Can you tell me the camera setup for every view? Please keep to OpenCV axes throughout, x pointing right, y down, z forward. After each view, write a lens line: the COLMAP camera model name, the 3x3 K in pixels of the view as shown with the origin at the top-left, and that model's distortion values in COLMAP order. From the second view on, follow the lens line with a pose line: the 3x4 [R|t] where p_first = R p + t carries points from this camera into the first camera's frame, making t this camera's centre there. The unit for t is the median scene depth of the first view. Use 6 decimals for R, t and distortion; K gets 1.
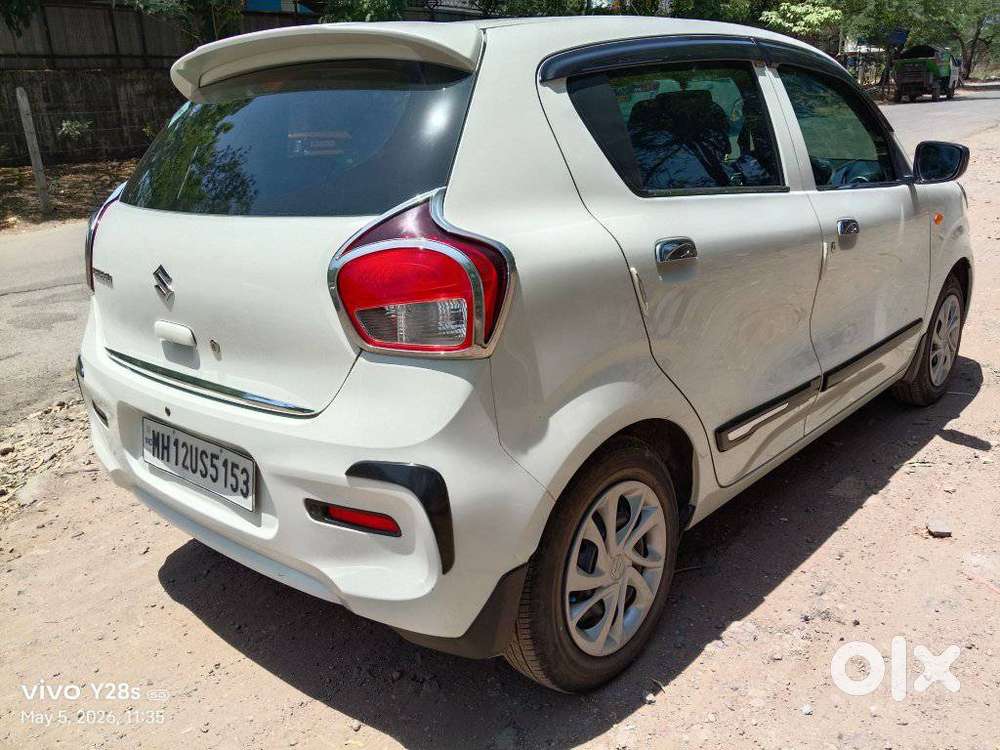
lens RADIAL K [[850.6, 0, 503.8], [0, 850.6, 373.6], [0, 0, 1]] dist [0.057668, -0.109857]
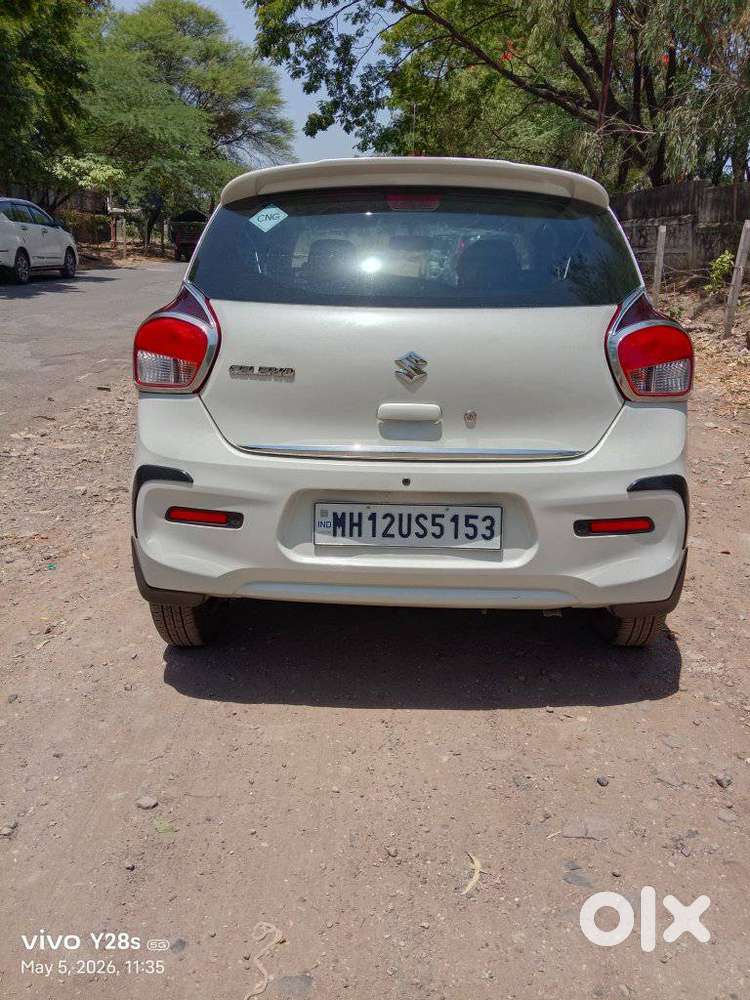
lens RADIAL K [[850.6, 0, 373.8], [0, 850.6, 505.2], [0, 0, 1]] dist [0.057668, -0.109857]
pose [[0.765785, -0.121504, 0.631515, -1.140453], [0.137340, 0.990234, 0.023981, 0.042723], [-0.628261, 0.068368, 0.774993, 0.155326]]
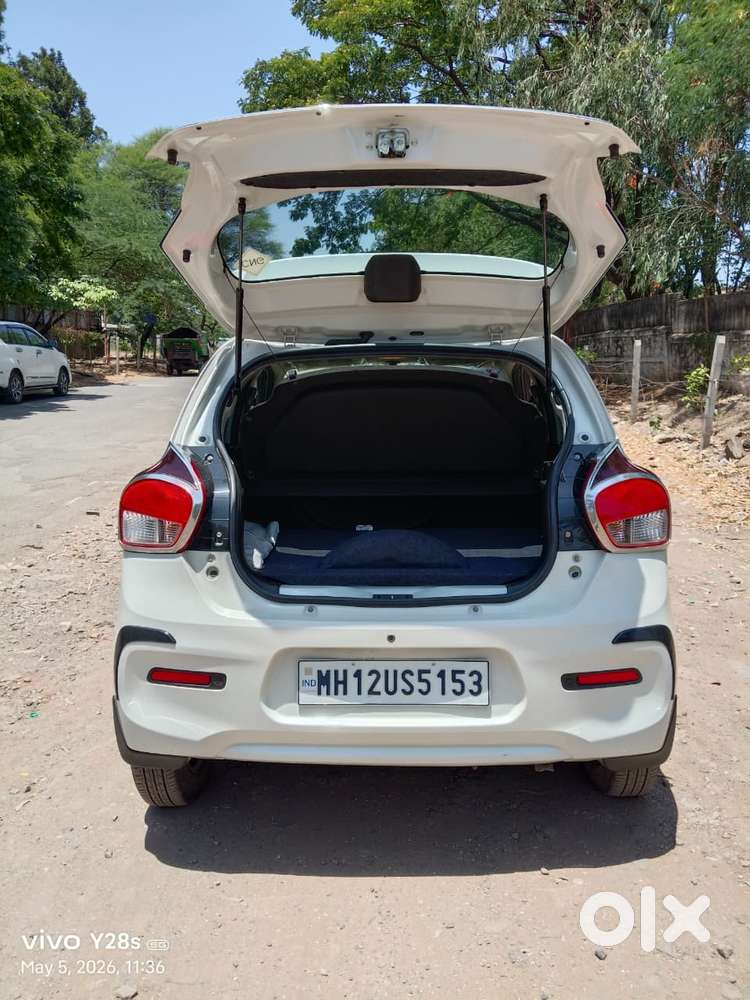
lens RADIAL K [[850.6, 0, 375.9], [0, 850.6, 506.1], [0, 0, 1]] dist [0.057668, -0.109857]
pose [[0.755536, -0.060671, 0.652291, -1.130810], [0.156819, 0.983503, -0.090163, -0.029761], [-0.636060, 0.170413, 0.752587, 0.135141]]
